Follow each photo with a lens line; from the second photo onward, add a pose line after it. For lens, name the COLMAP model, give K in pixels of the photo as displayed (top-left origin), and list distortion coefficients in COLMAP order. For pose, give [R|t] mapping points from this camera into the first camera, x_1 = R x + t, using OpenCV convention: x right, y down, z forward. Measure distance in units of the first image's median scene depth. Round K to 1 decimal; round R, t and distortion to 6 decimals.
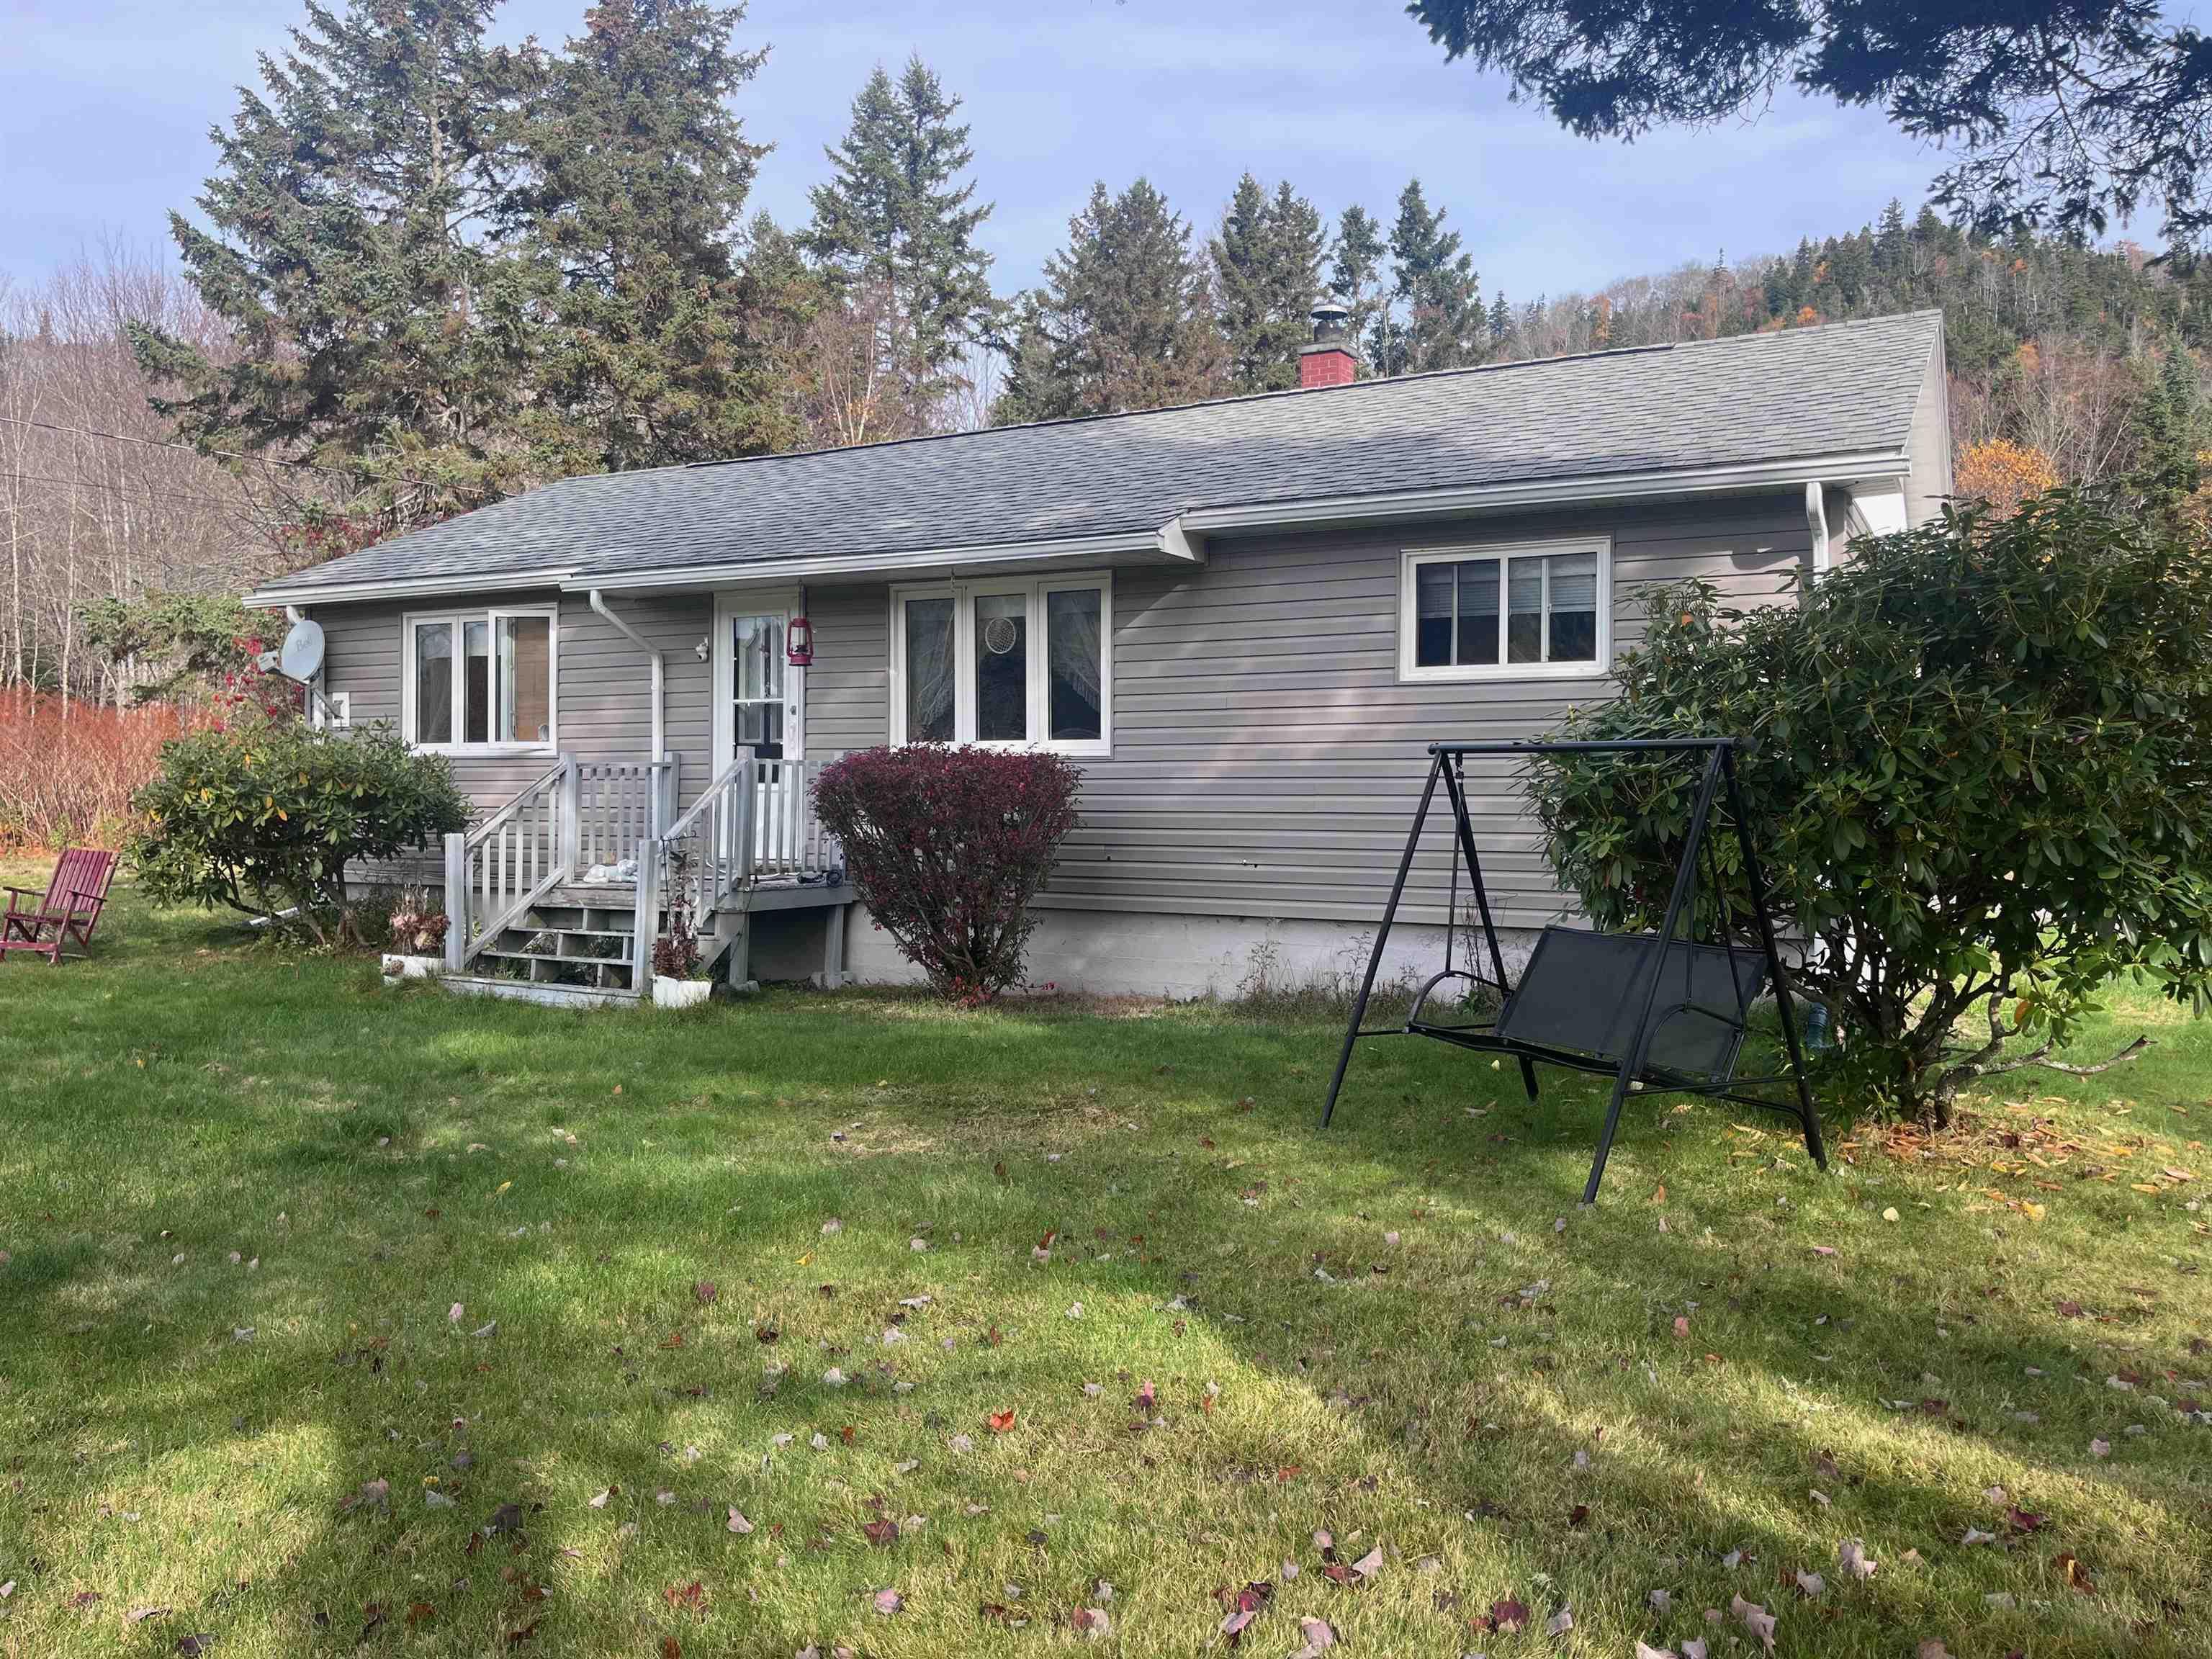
lens RADIAL K [[1699.5, 0, 1114.7], [0, 1699.5, 824.0], [0, 0, 1]] dist [0.053680, -0.059930]
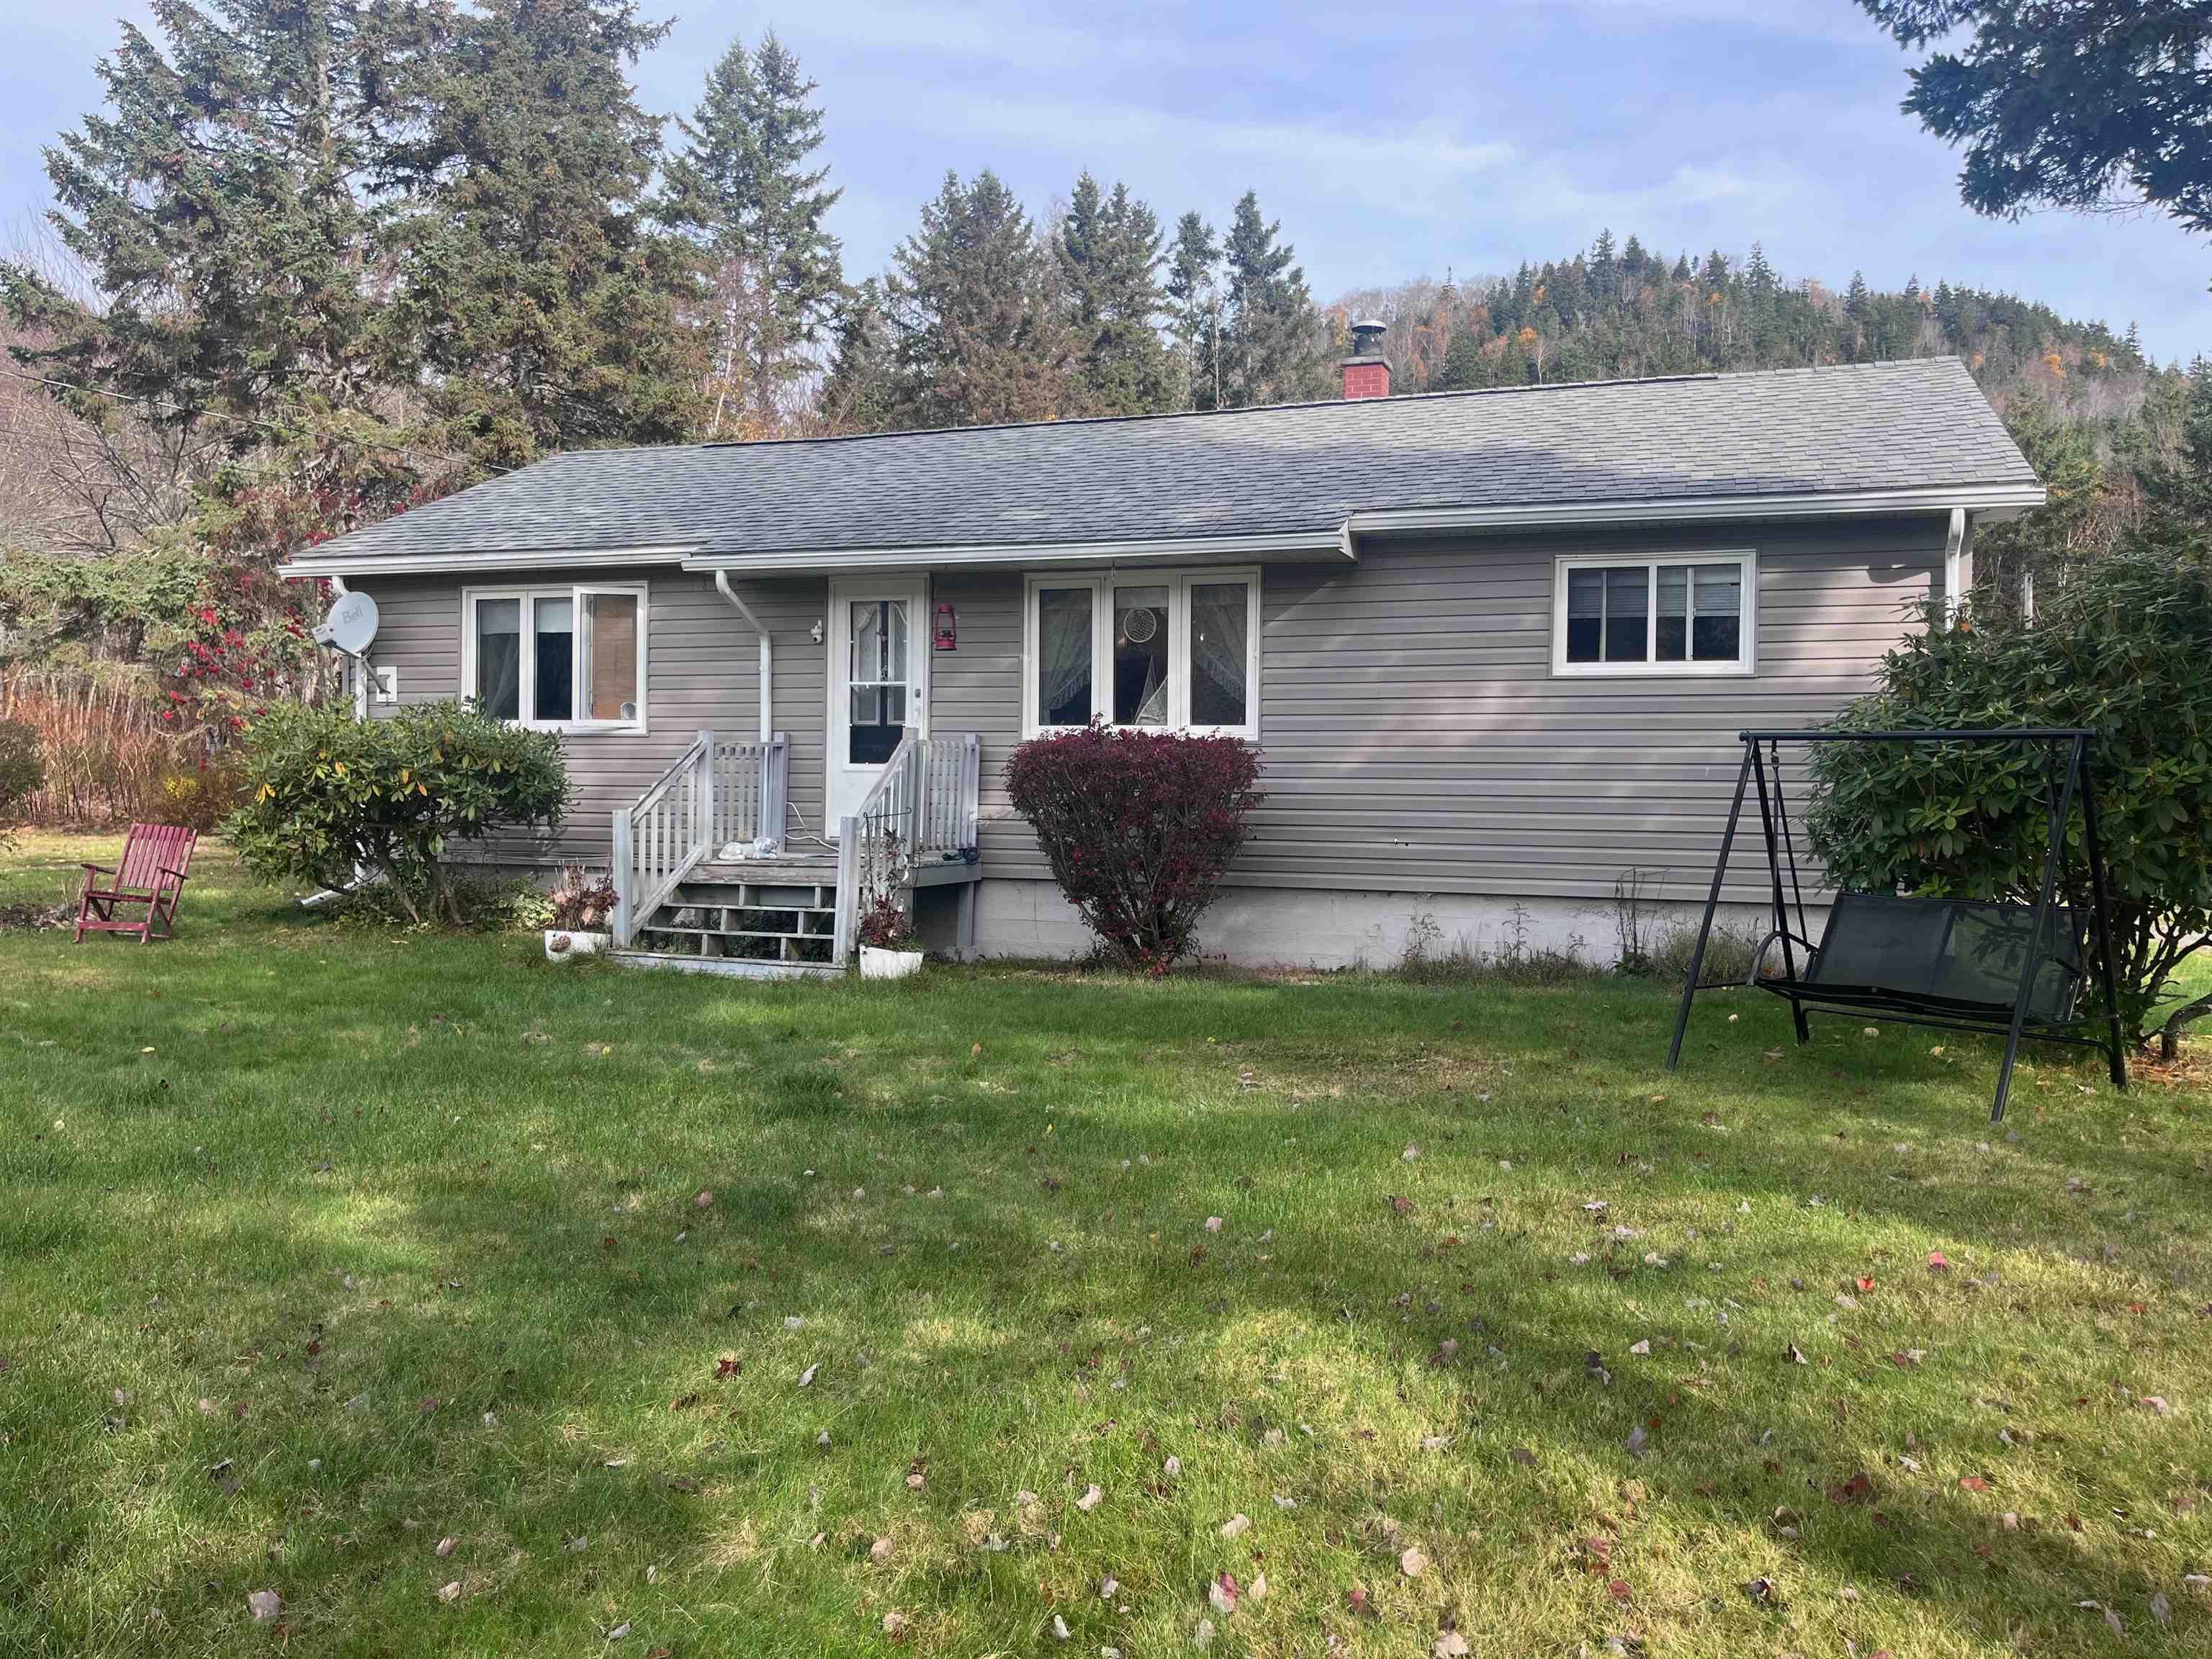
lens RADIAL K [[1699.5, 0, 1117.5], [0, 1699.5, 827.2], [0, 0, 1]] dist [0.053680, -0.059930]
pose [[0.987426, 0.004756, 0.158009, -0.226463], [-0.005920, 0.999959, 0.006901, 0.006331], [-0.157970, -0.007749, 0.987414, -0.032502]]
